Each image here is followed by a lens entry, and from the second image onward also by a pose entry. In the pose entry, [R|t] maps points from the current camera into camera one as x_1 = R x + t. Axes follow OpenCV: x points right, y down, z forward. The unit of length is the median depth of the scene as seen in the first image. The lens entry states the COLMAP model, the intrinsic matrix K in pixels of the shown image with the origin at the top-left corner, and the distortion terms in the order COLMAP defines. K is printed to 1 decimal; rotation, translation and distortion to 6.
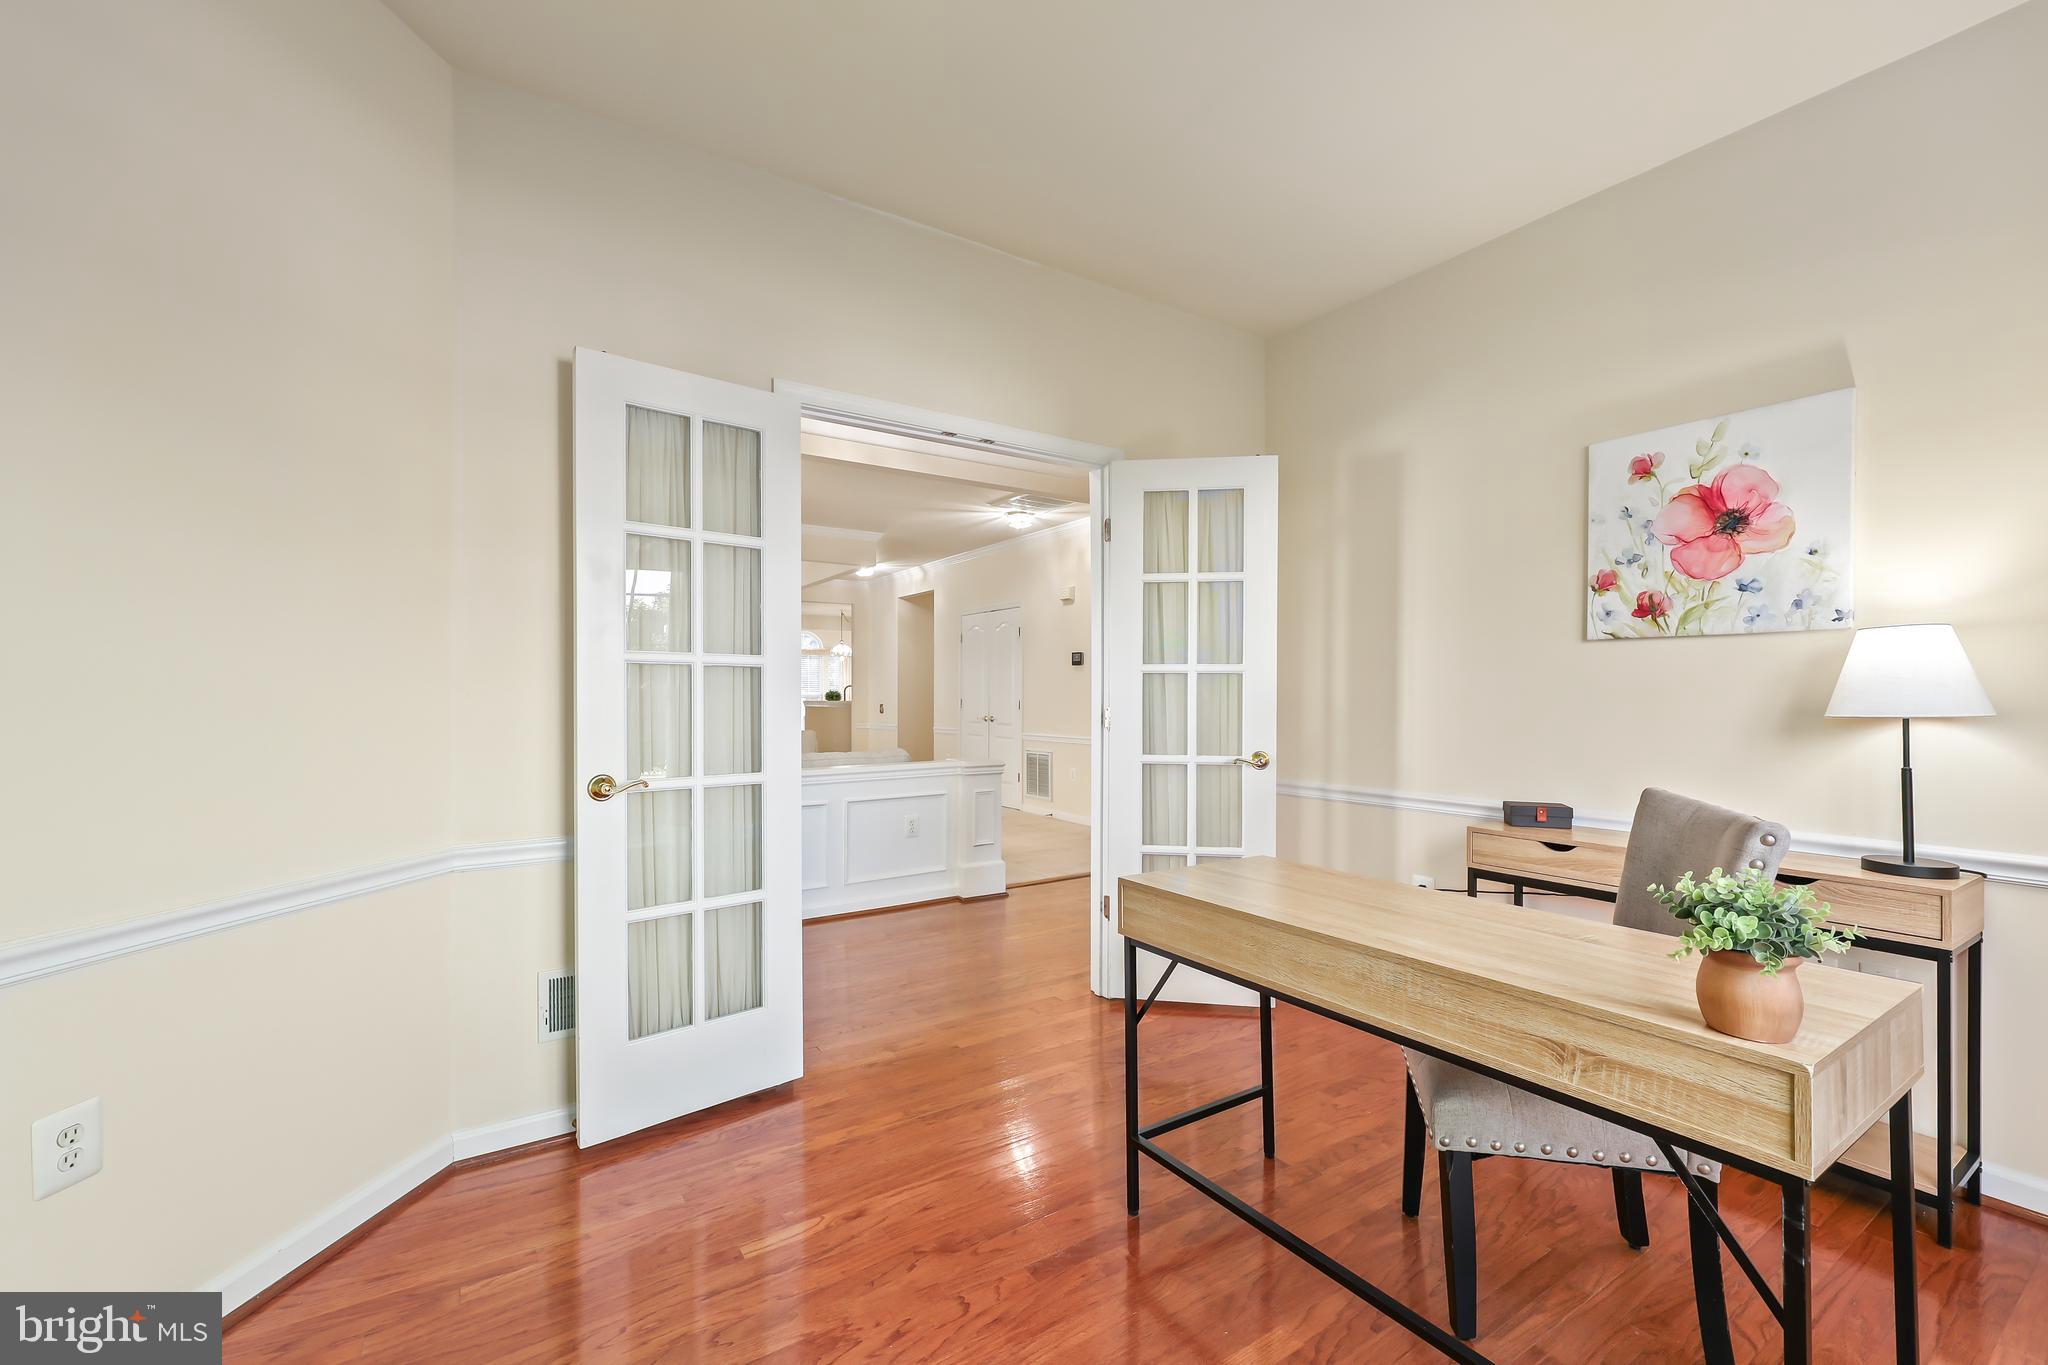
lens RADIAL K [[845.2, 0, 1025.6], [0, 845.2, 706.4], [0, 0, 1]] dist [0.001625, 0.000027]
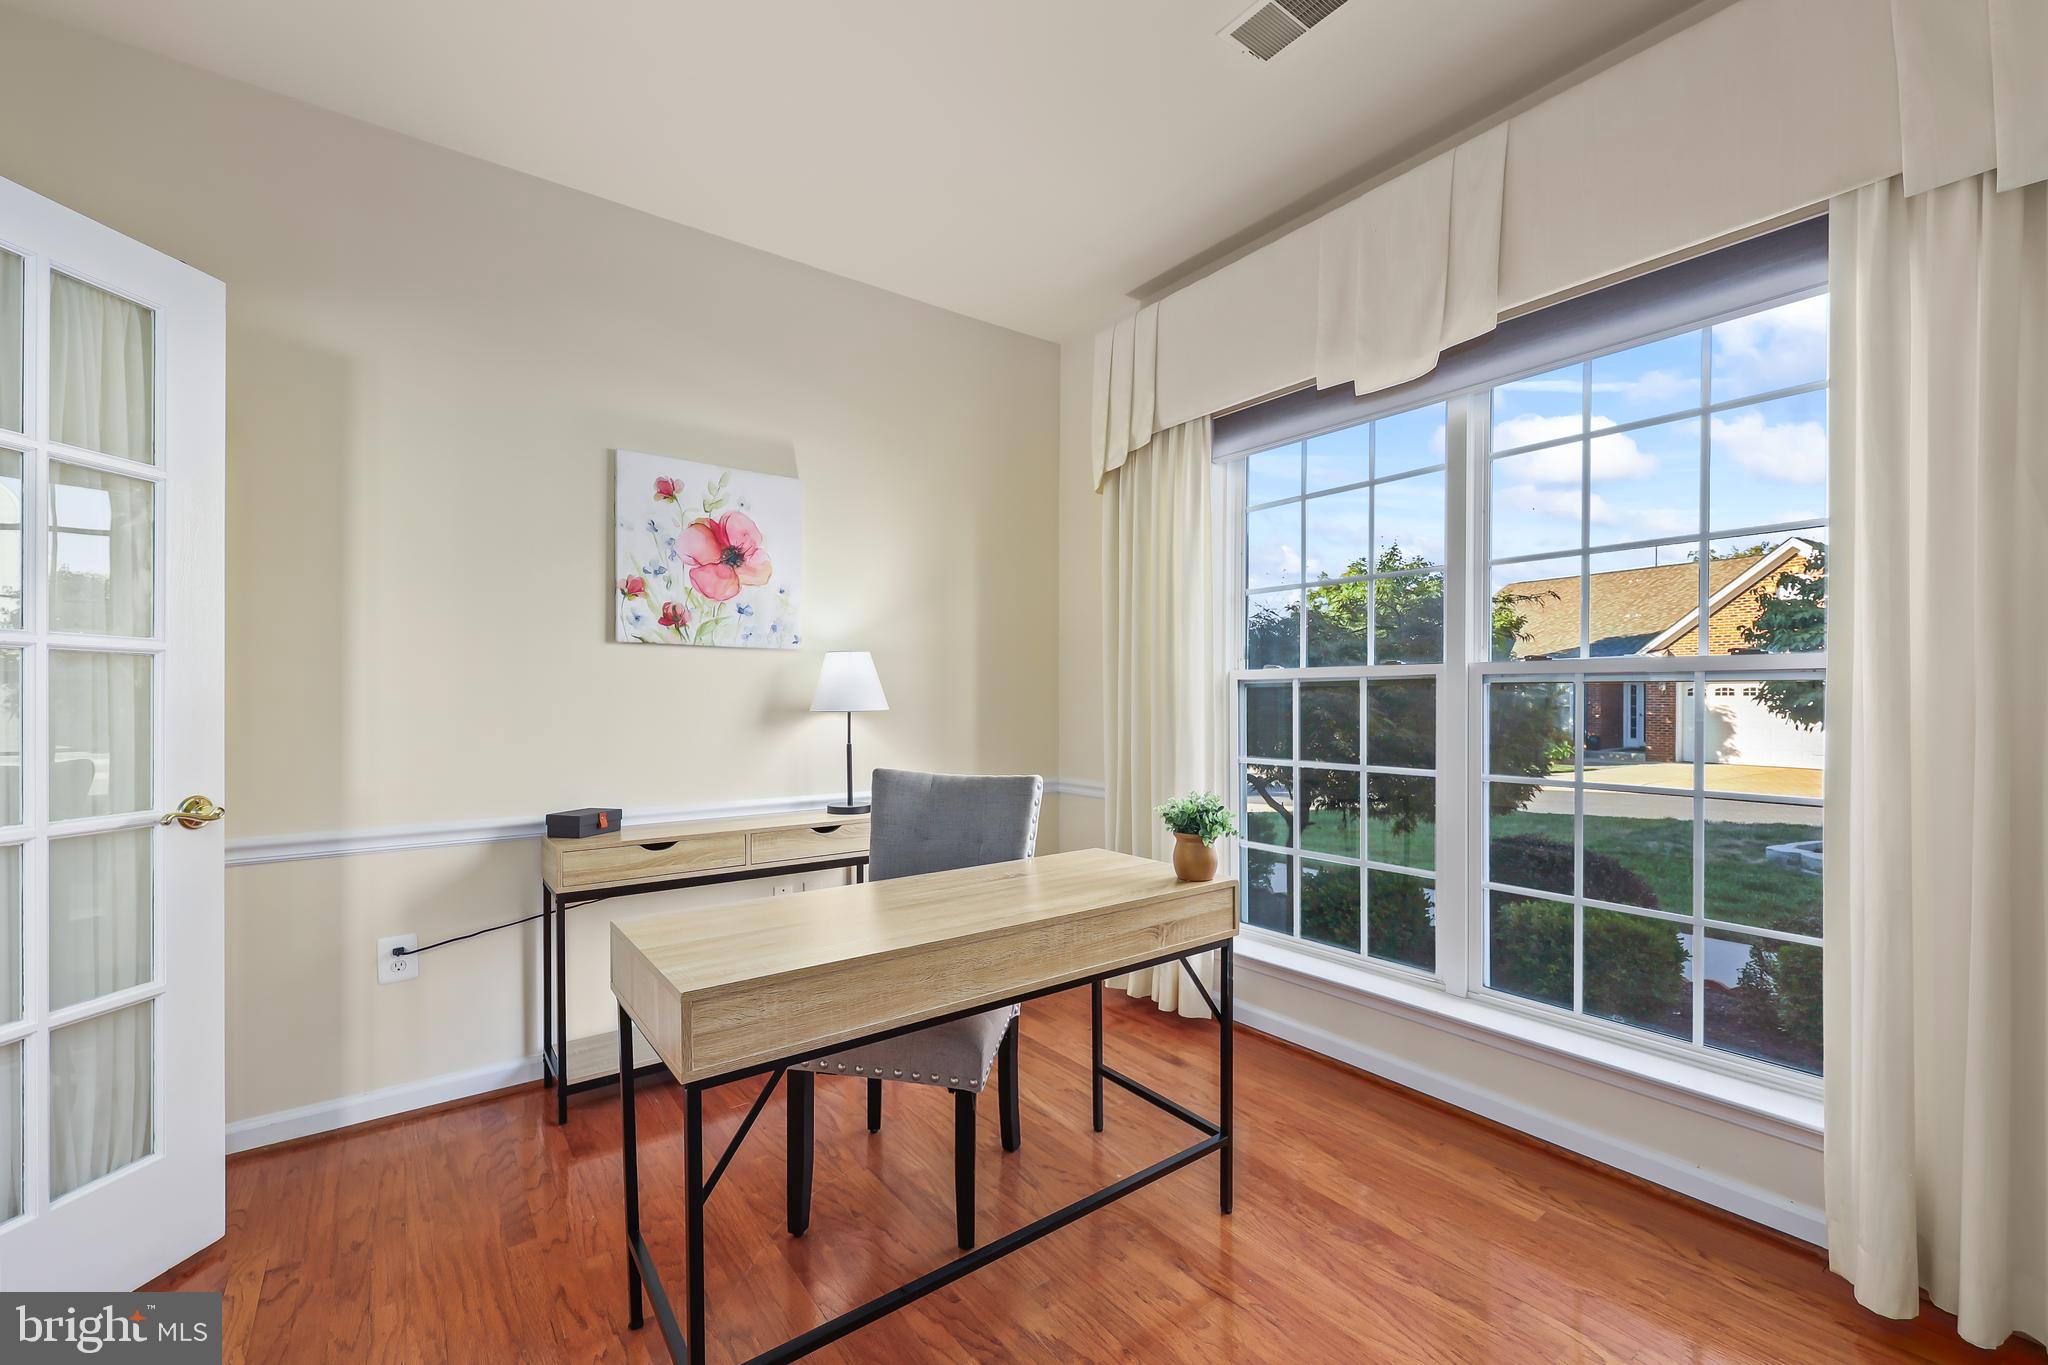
lens RADIAL K [[845.2, 0, 1025.6], [0, 845.2, 706.4], [0, 0, 1]] dist [0.001625, 0.000027]
pose [[-0.062363, -0.010418, 0.997999, -0.403251], [0.012589, 0.999858, 0.011225, -0.006944], [-0.997974, 0.013264, -0.062223, 0.618338]]
